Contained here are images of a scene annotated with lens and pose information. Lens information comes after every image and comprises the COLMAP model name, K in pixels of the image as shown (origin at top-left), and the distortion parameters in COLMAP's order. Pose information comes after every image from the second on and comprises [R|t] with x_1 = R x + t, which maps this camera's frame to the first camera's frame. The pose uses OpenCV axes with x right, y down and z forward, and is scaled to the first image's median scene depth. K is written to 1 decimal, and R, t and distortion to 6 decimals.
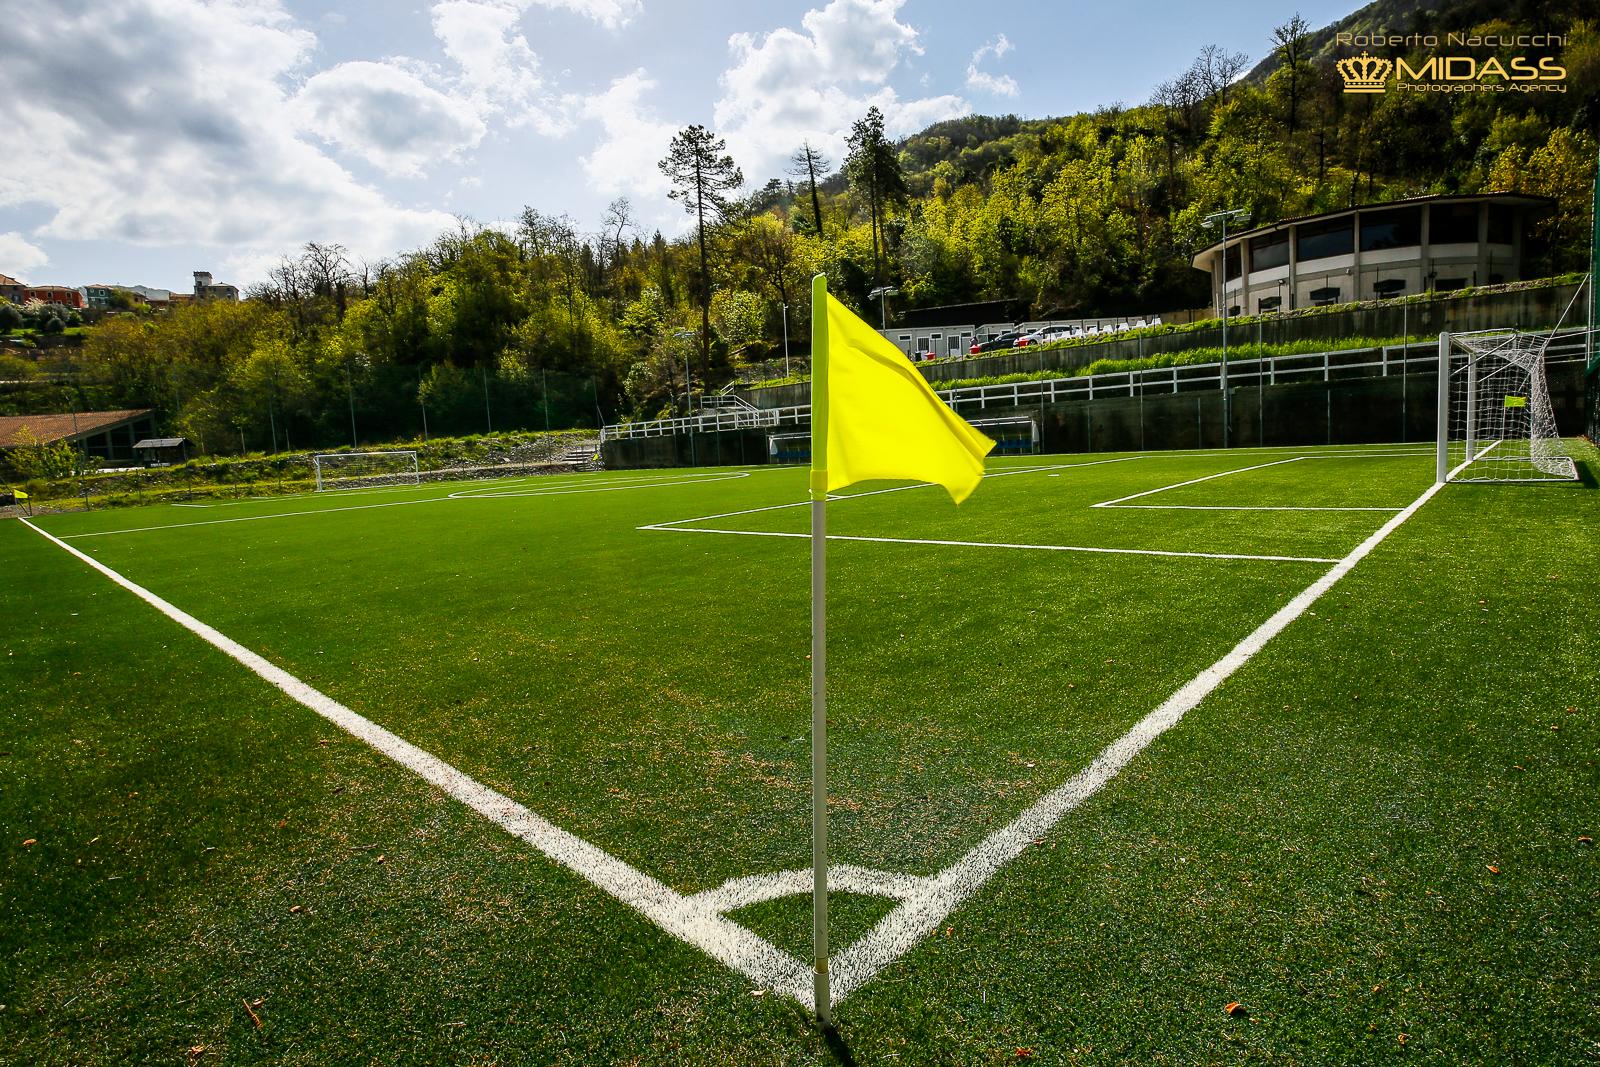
lens RADIAL K [[804.7, 0, 798.0], [0, 804.7, 530.5], [0, 0, 1]] dist [-0.039310, 0.007627]
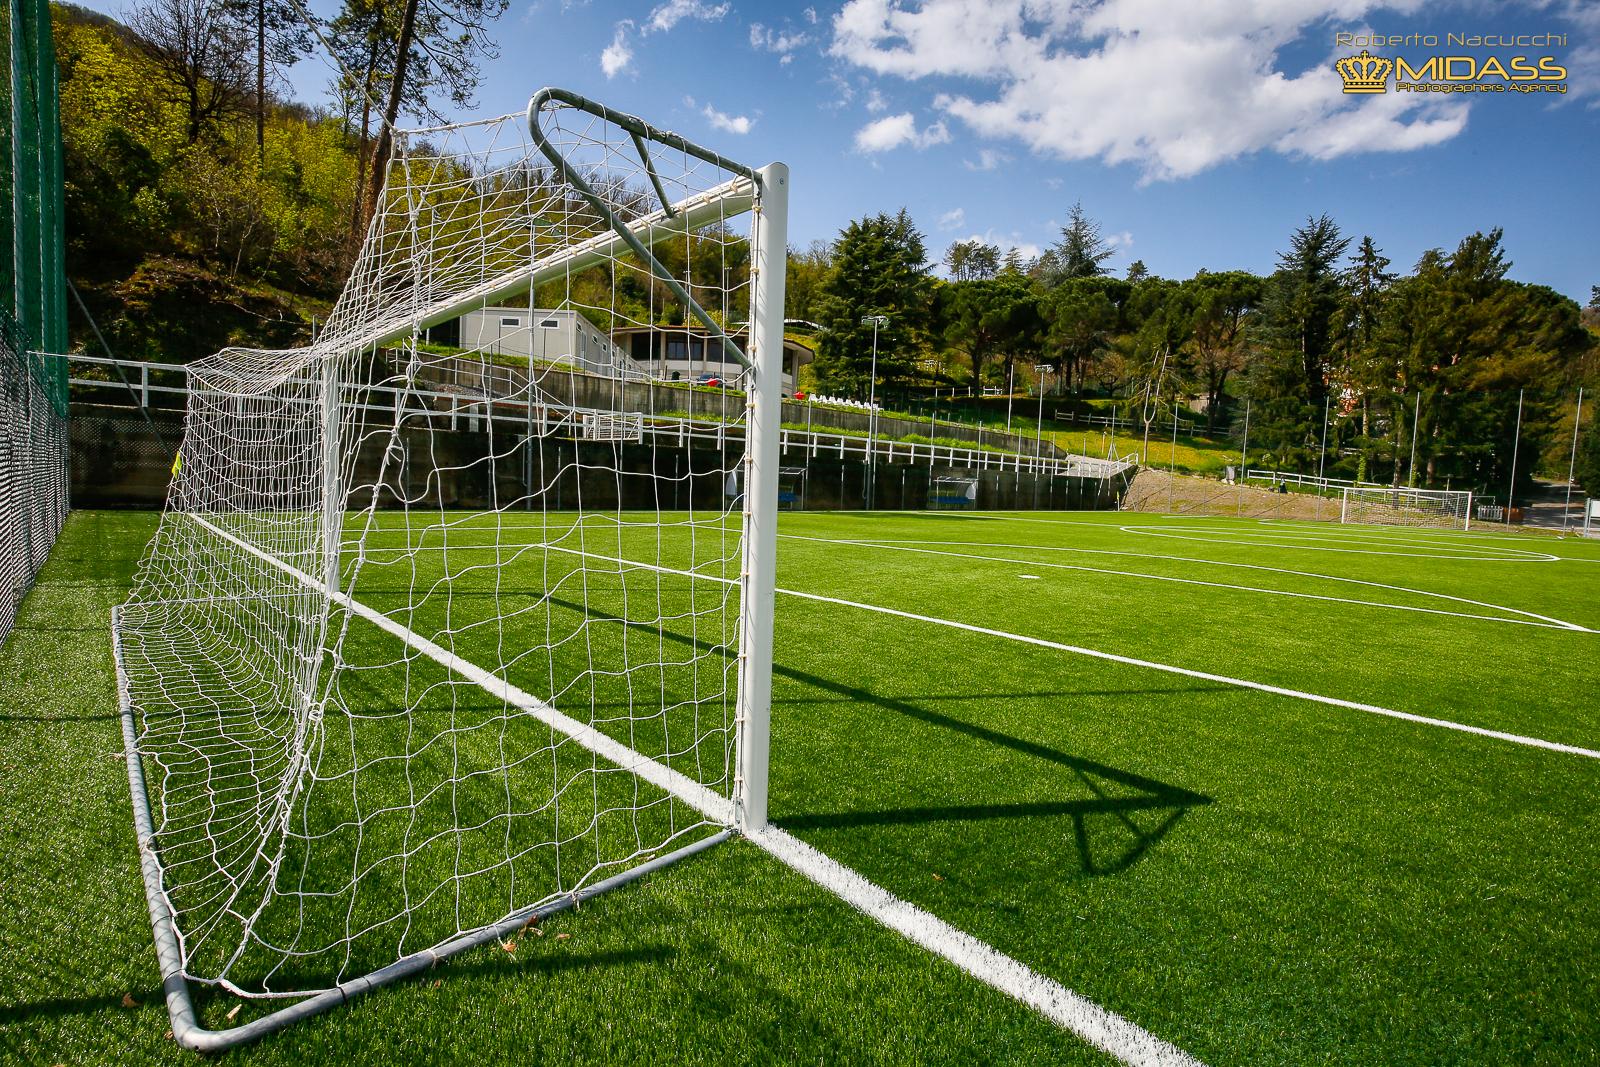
lens RADIAL K [[734.4, 0, 787.6], [0, 734.4, 531.1], [0, 0, 1]] dist [-0.035780, 0.008032]
pose [[0.027446, -0.007731, 0.999593, -0.514267], [0.065392, 0.997842, 0.005922, -0.055034], [-0.997482, 0.065203, 0.027892, 0.785930]]
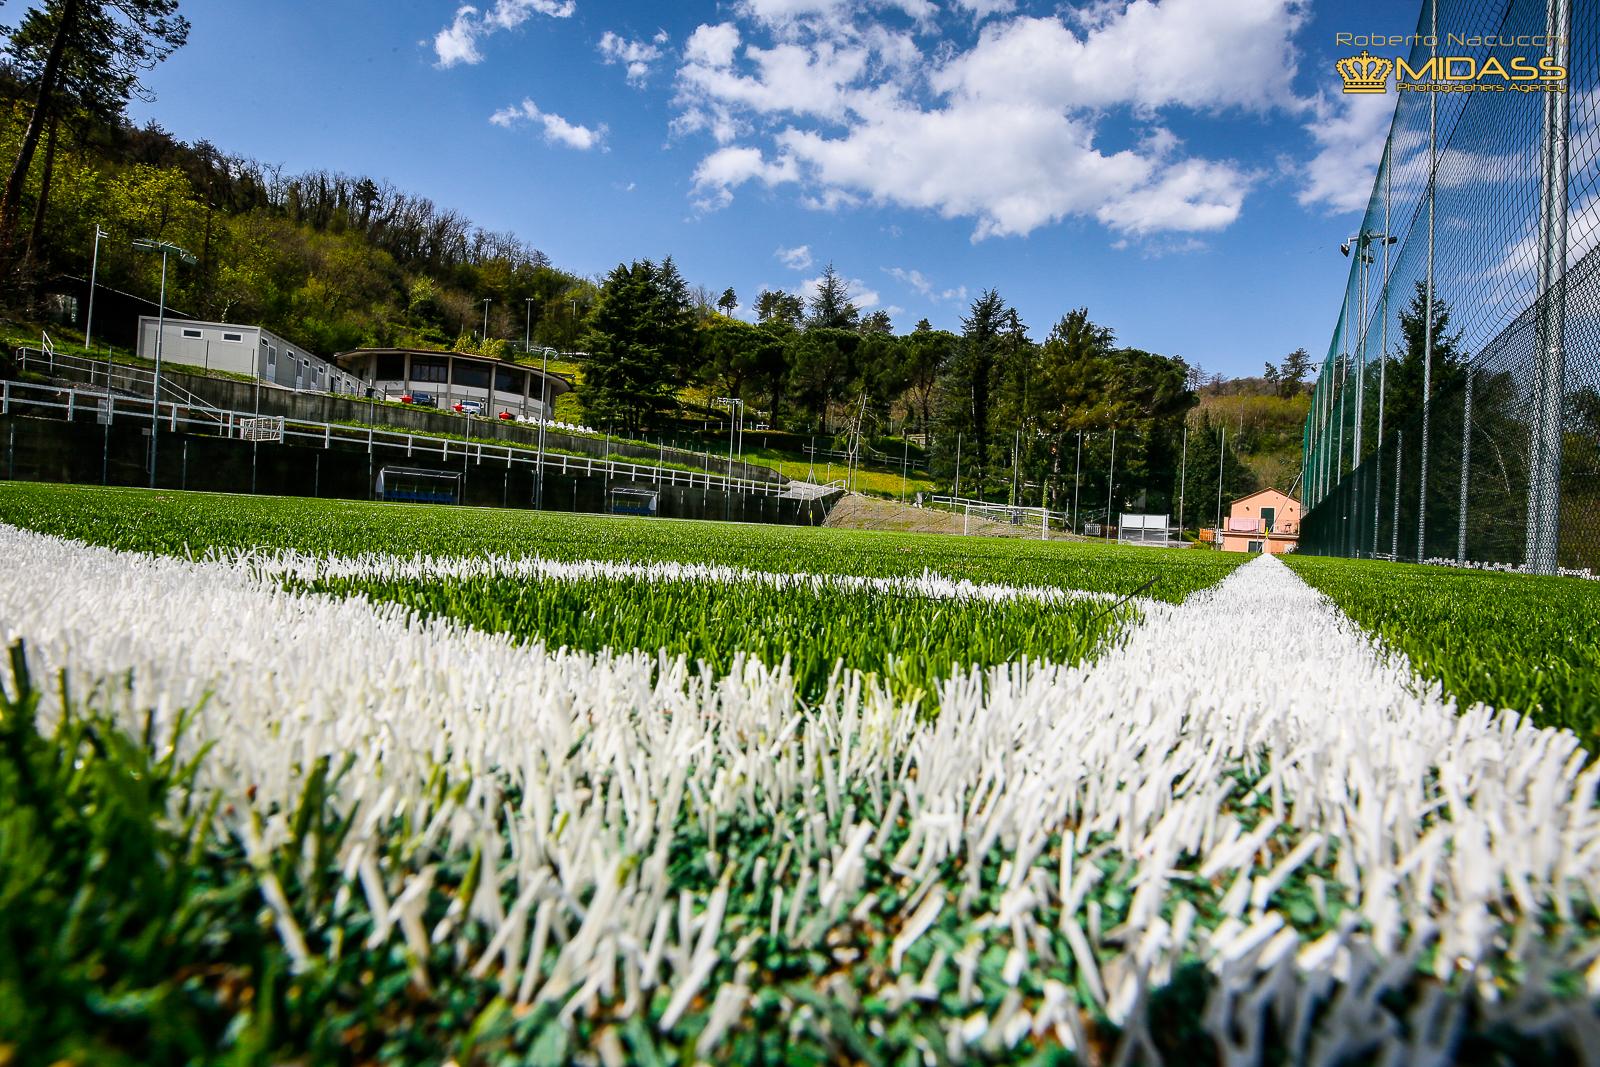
lens RADIAL K [[737.3, 0, 794.9], [0, 737.3, 528.2], [0, 0, 1]] dist [-0.028976, 0.000597]
pose [[-0.186107, 0.047310, 0.981390, -0.633136], [0.064204, 0.997291, -0.035901, -0.010494], [-0.980430, 0.056328, -0.188640, 0.630522]]
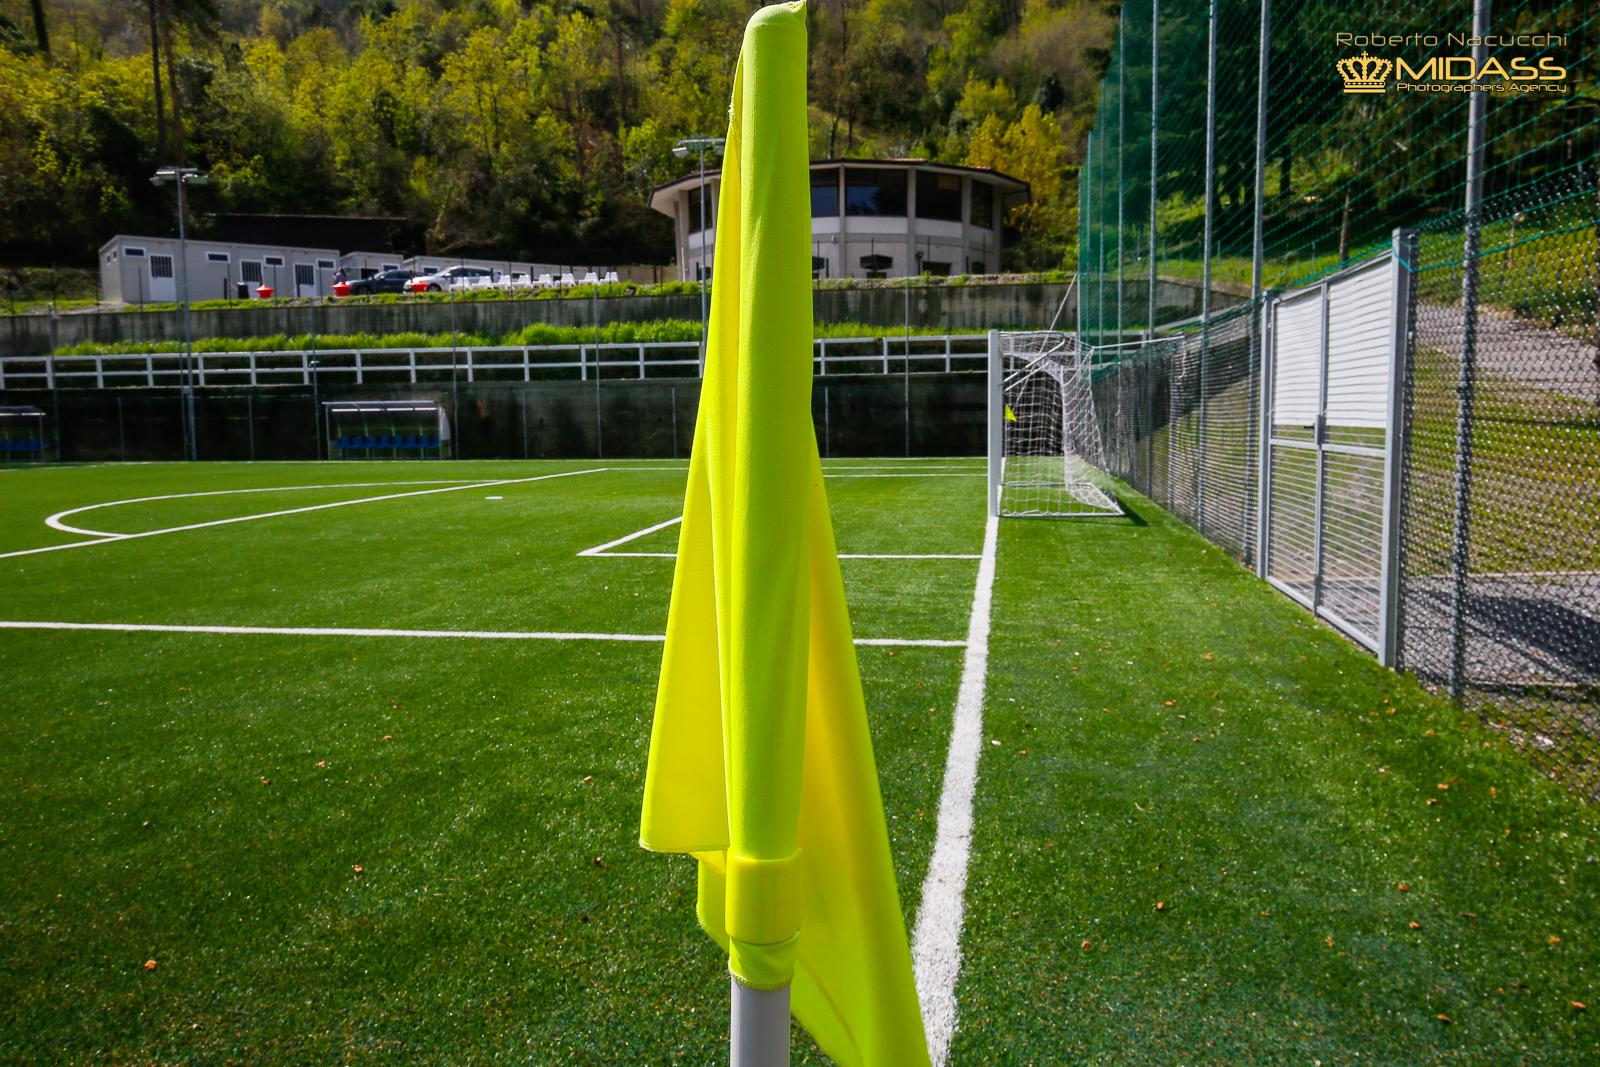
lens RADIAL K [[1197.6, 0, 788.4], [0, 1197.6, 522.7], [0, 0, 1]] dist [0.019970, 0.000194]
pose [[0.836161, -0.000843, 0.548484, -0.004083], [0.021747, 0.999263, -0.031617, -0.003767], [-0.548053, 0.038364, 0.835563, 0.018744]]
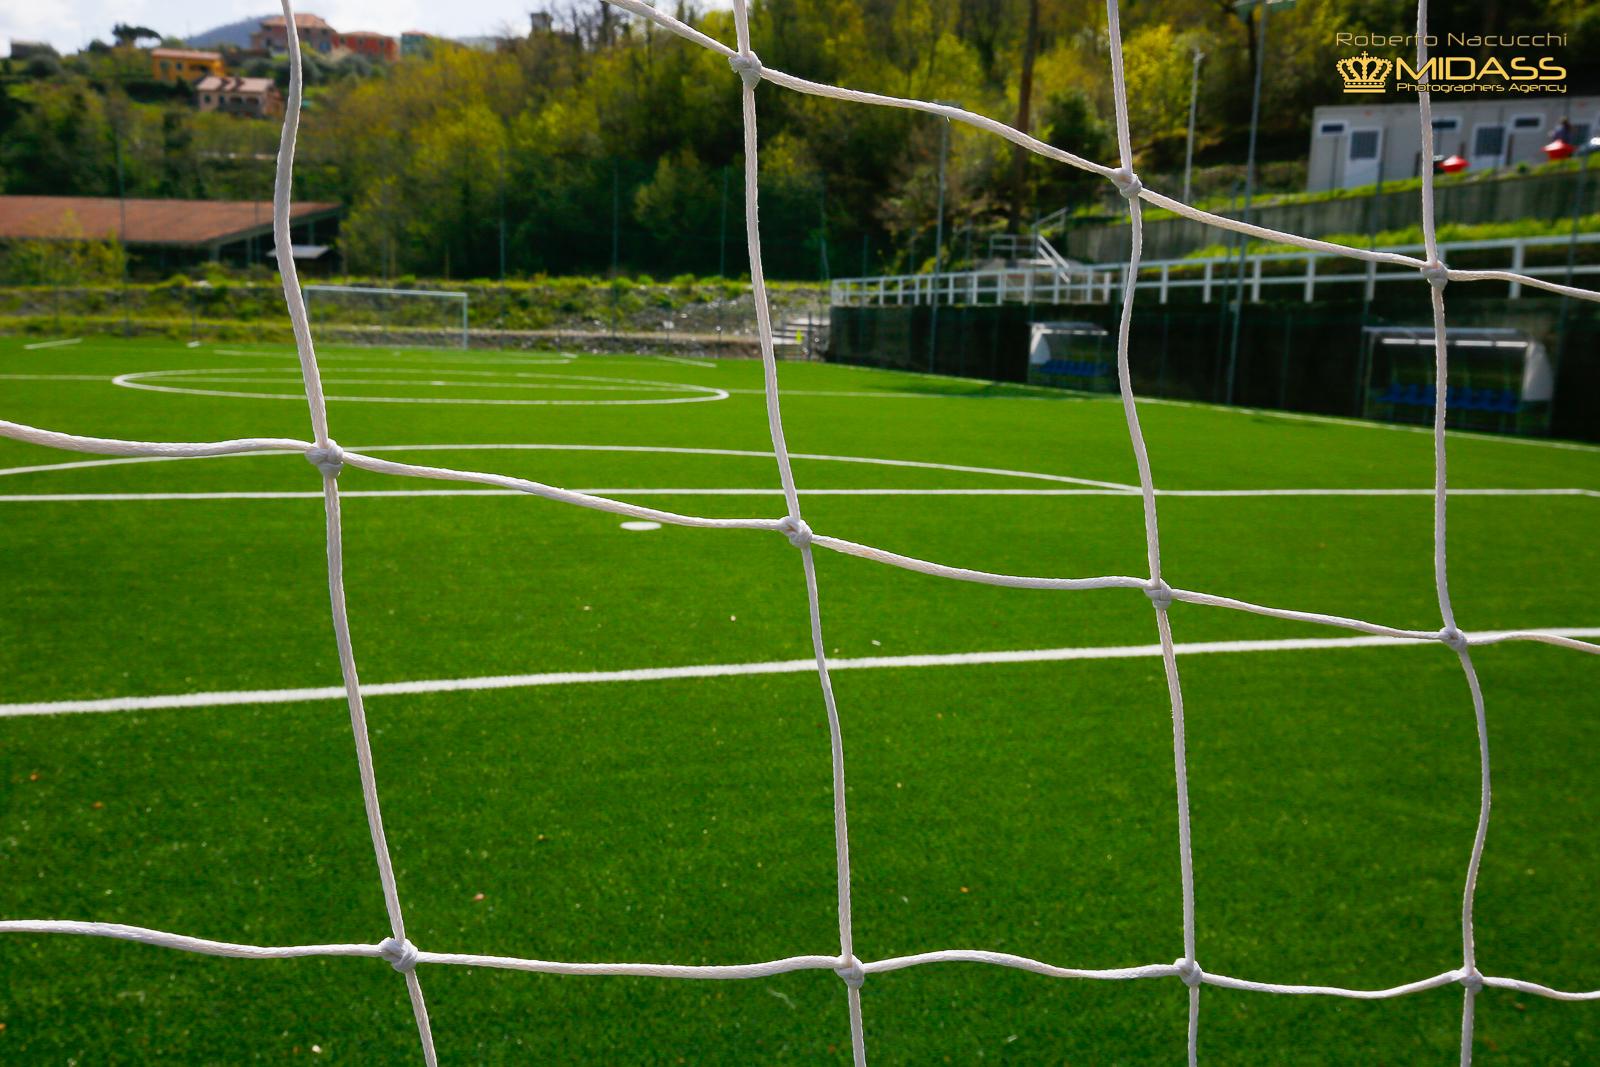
lens RADIAL K [[1348.3, 0, 793.7], [0, 1348.3, 530.6], [0, 0, 1]] dist [0.021266, 0.006897]
pose [[0.881860, 0.159261, -0.443800, 0.177675], [-0.137399, 0.987179, 0.081236, -0.035067], [0.451047, -0.010661, 0.892436, 0.181825]]
